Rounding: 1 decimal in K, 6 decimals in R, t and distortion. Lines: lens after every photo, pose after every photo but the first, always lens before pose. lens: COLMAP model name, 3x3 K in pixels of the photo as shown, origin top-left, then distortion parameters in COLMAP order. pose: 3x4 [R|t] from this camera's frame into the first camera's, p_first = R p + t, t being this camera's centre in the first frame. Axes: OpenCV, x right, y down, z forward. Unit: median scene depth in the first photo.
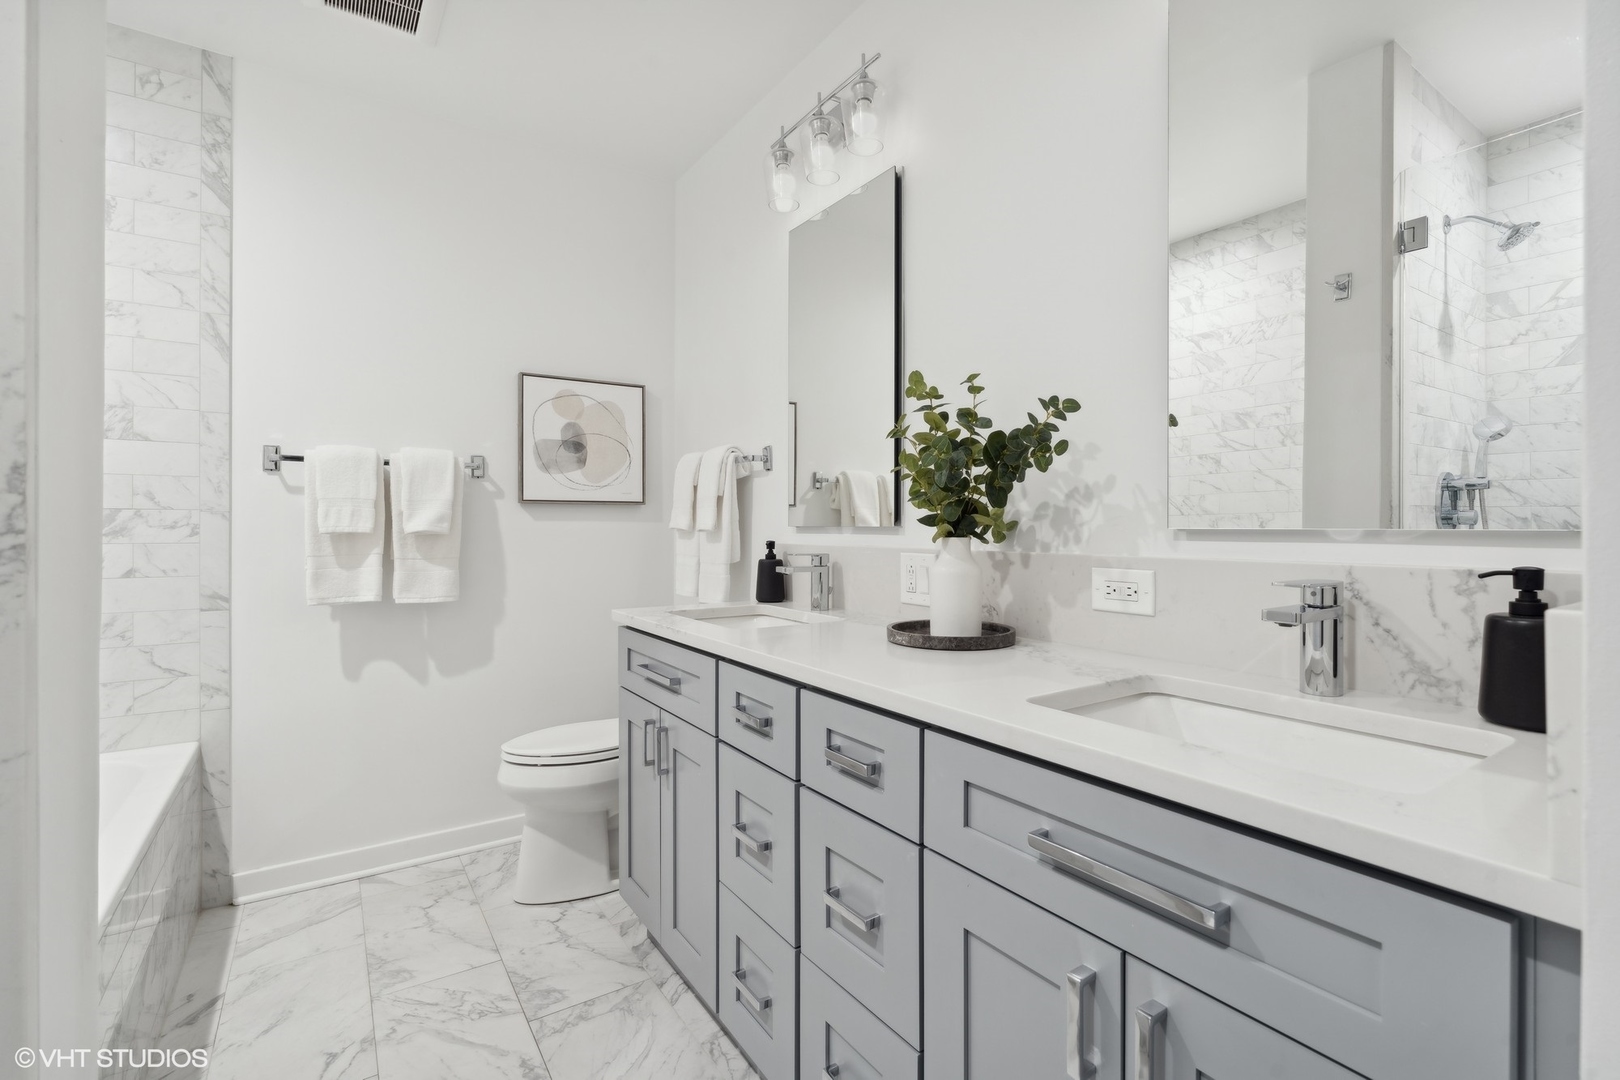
lens RADIAL K [[738.7, 0, 806.9], [0, 738.7, 531.6], [0, 0, 1]] dist [-0.006583, 0.002805]
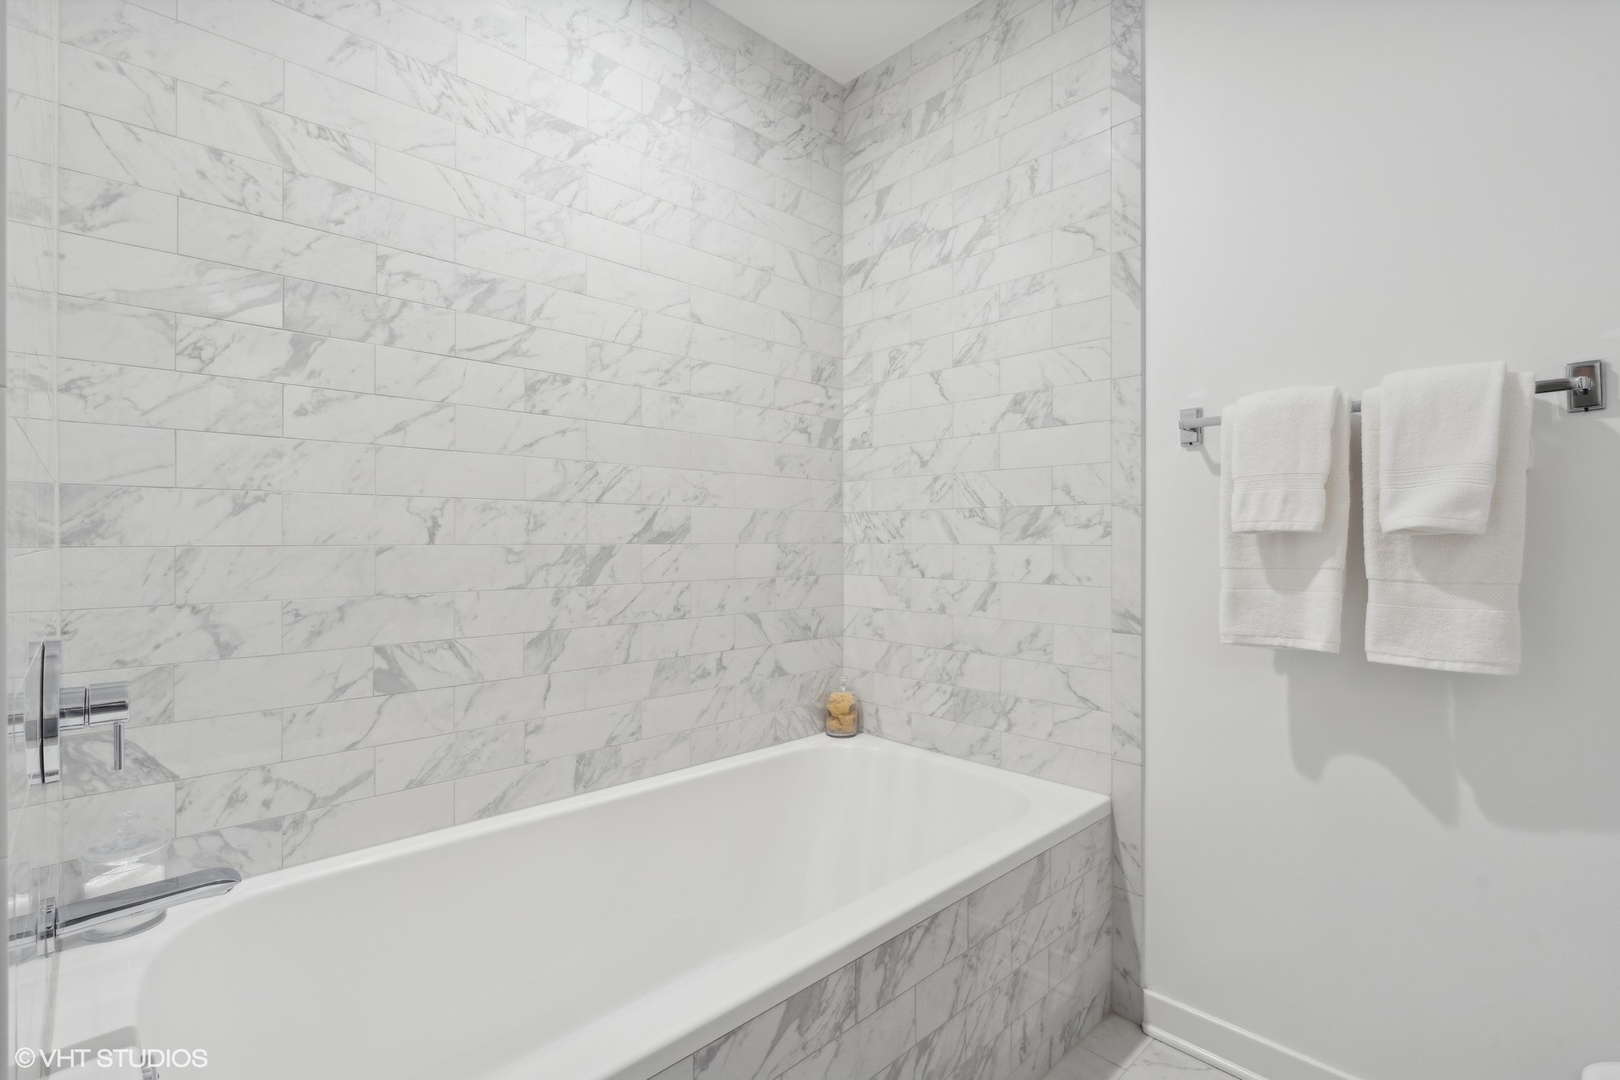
lens RADIAL K [[738.7, 0, 804.4], [0, 738.7, 535.8], [0, 0, 1]] dist [-0.006583, 0.002805]
pose [[0.167672, -0.005029, -0.985830, -0.097364], [-0.006542, 0.999959, -0.006213, 0.011657], [0.985821, 0.007491, 0.167633, 0.532498]]
